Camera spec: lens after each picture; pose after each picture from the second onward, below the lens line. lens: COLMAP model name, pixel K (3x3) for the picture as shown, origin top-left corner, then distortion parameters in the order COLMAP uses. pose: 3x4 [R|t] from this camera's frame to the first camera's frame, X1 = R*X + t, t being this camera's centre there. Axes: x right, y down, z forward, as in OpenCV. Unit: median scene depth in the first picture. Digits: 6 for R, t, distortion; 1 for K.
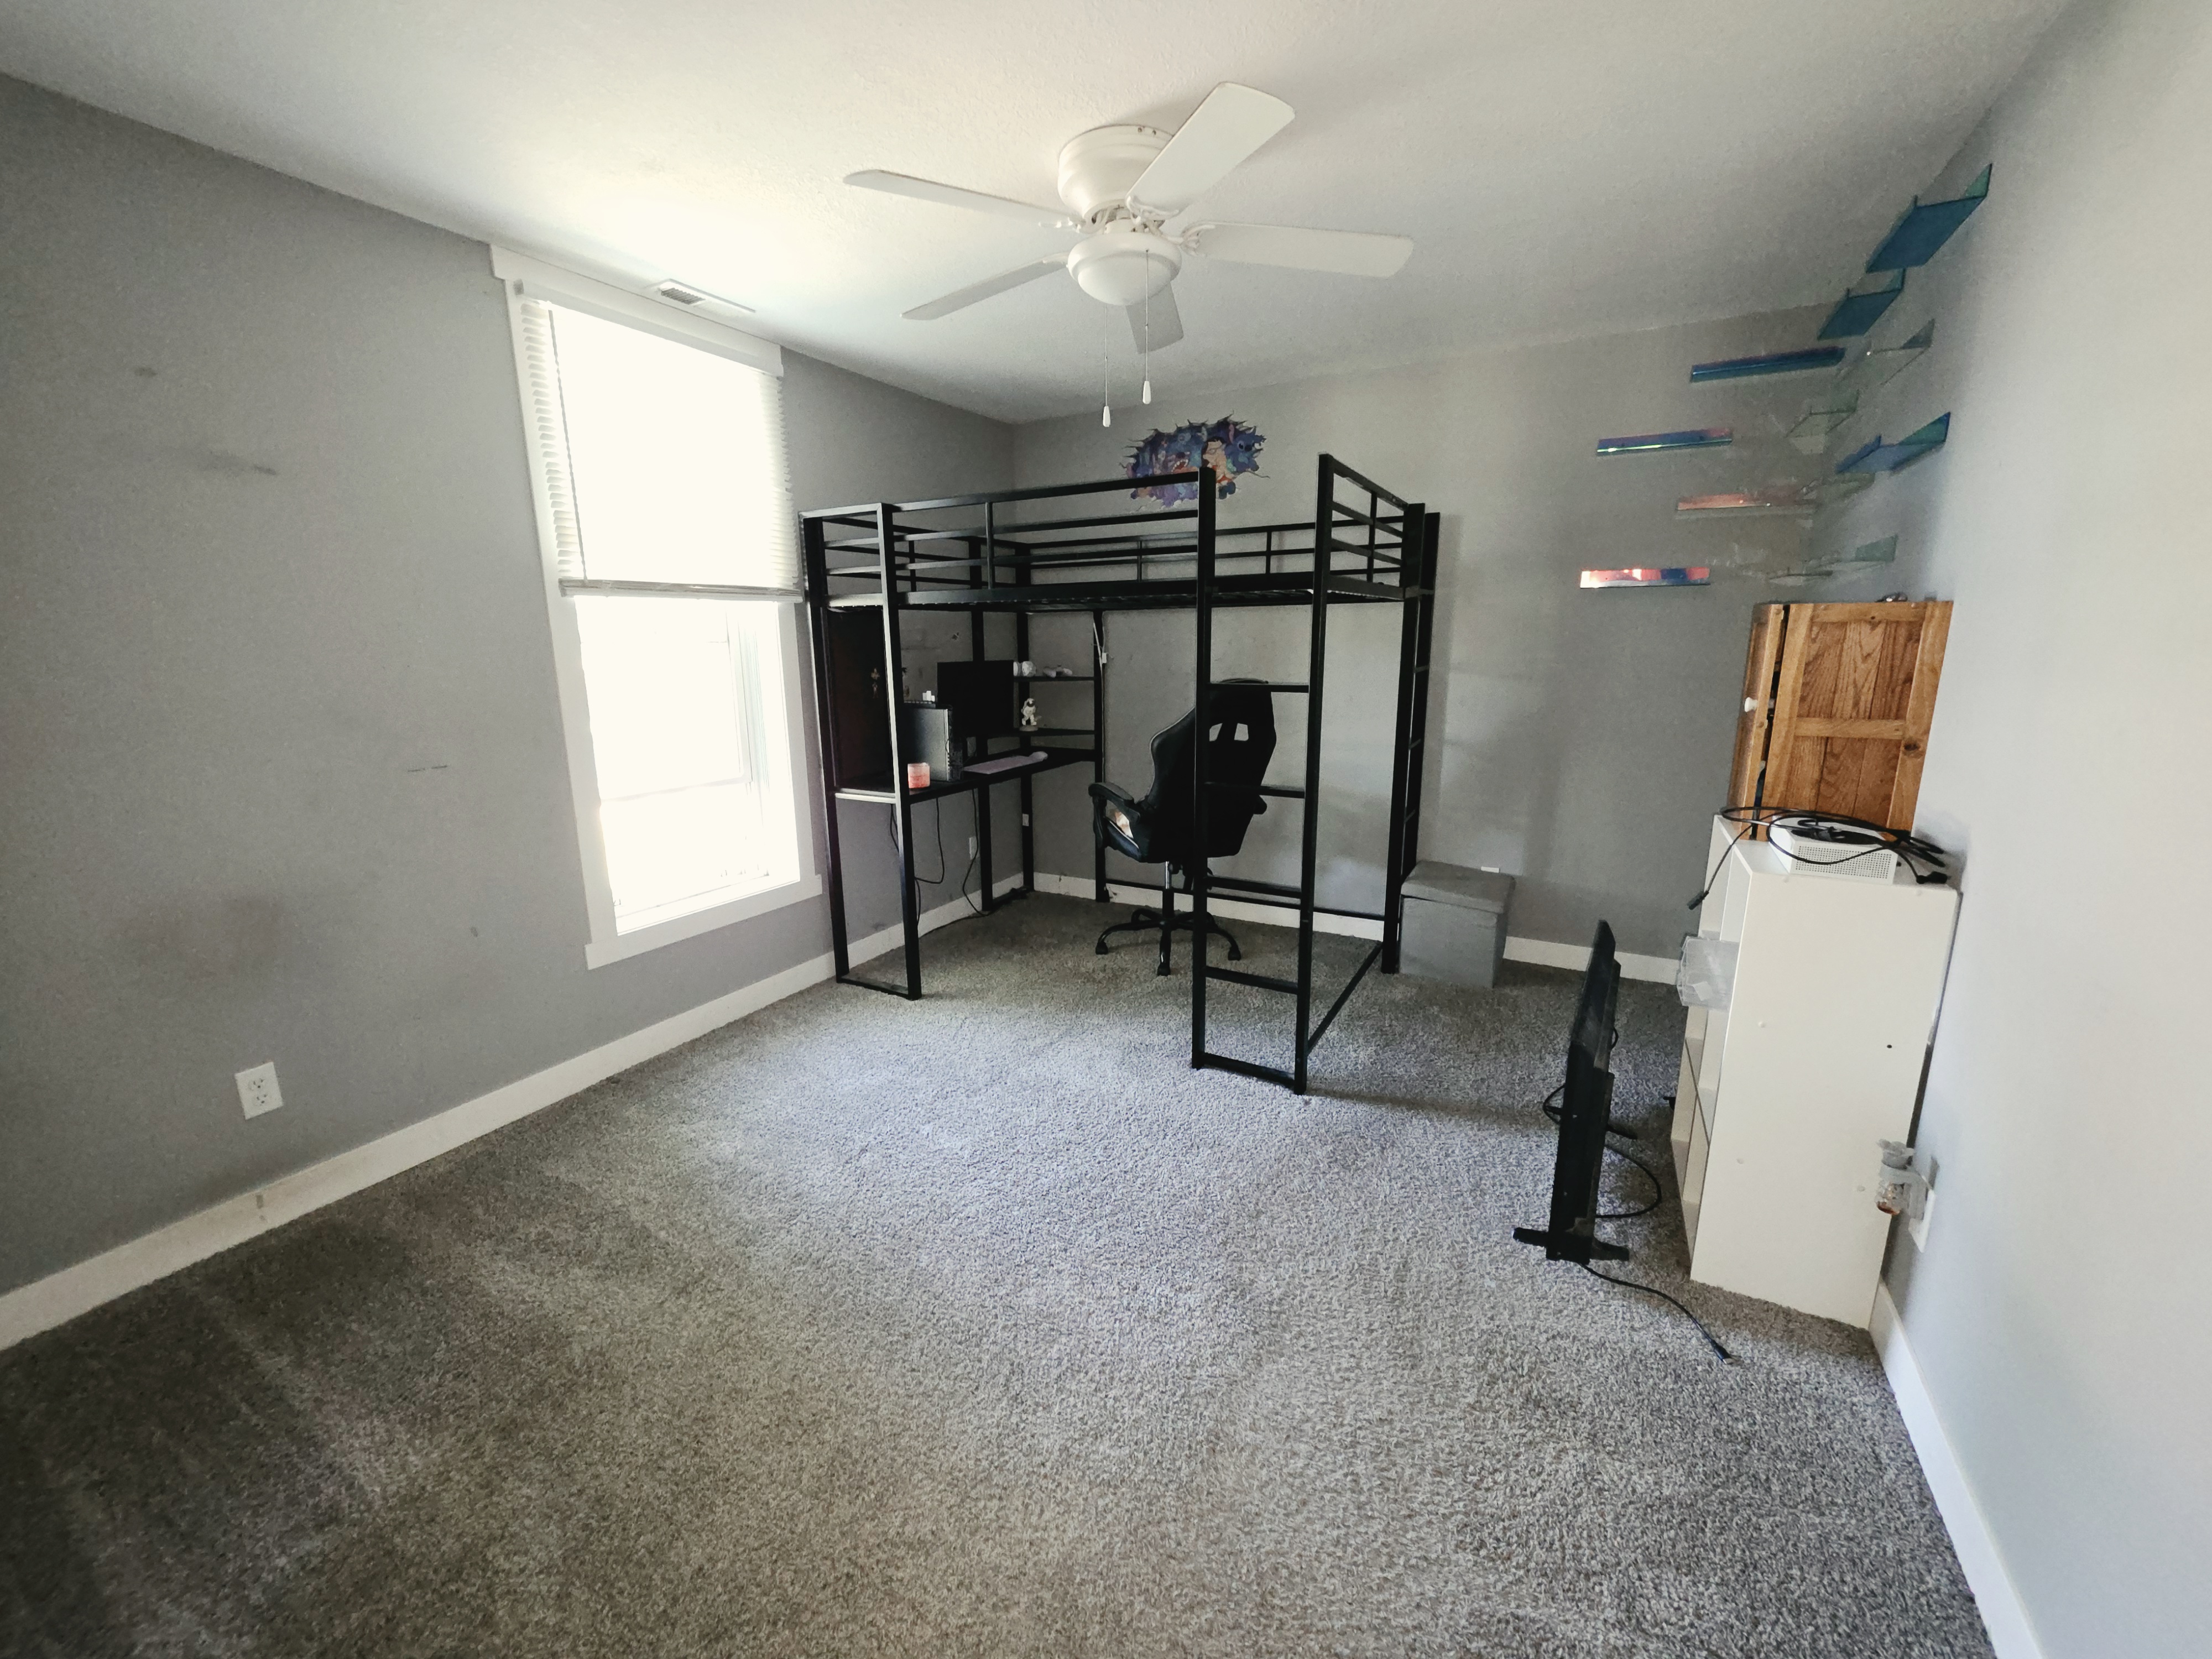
lens RADIAL K [[881.9, 0, 1100.8], [0, 881.9, 818.6], [0, 0, 1]] dist [0.001369, -0.000159]
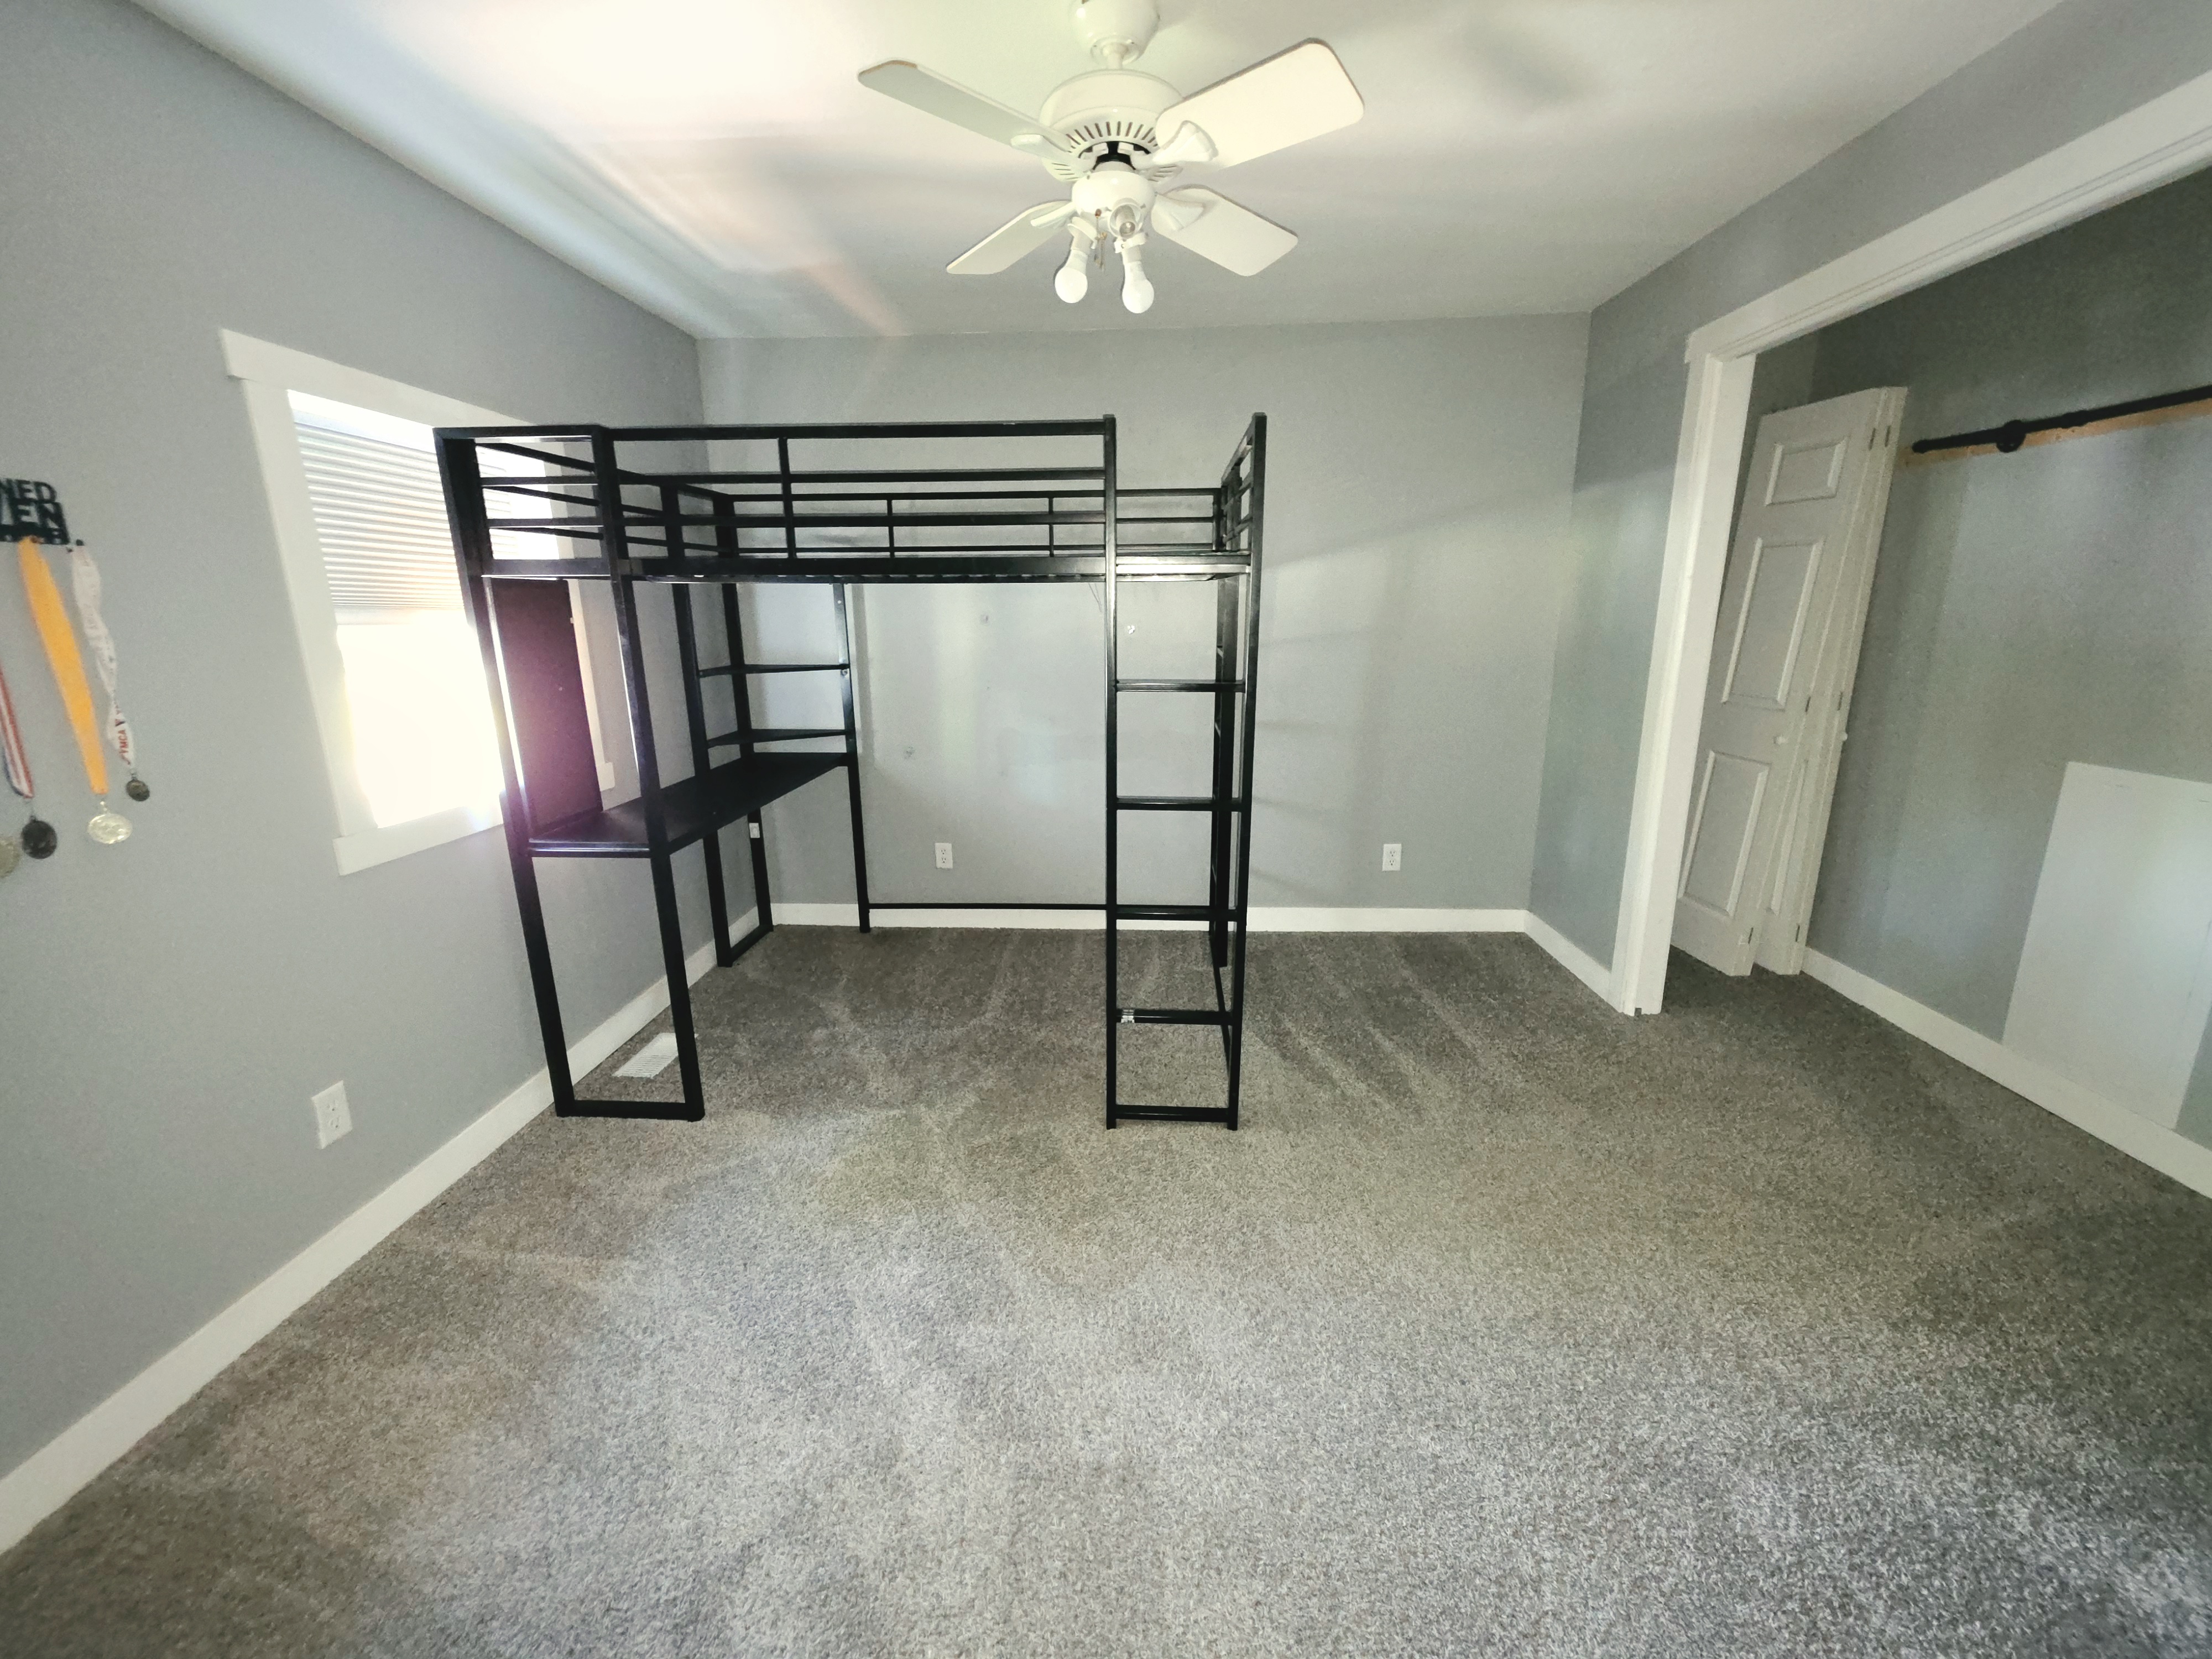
lens RADIAL K [[881.9, 0, 1100.8], [0, 881.9, 818.6], [0, 0, 1]] dist [0.001369, -0.000159]
pose [[0.905998, -0.094328, 0.412637, -0.173350], [0.081683, 0.995491, 0.048222, -0.043139], [-0.415325, -0.009984, 0.909618, 0.176045]]
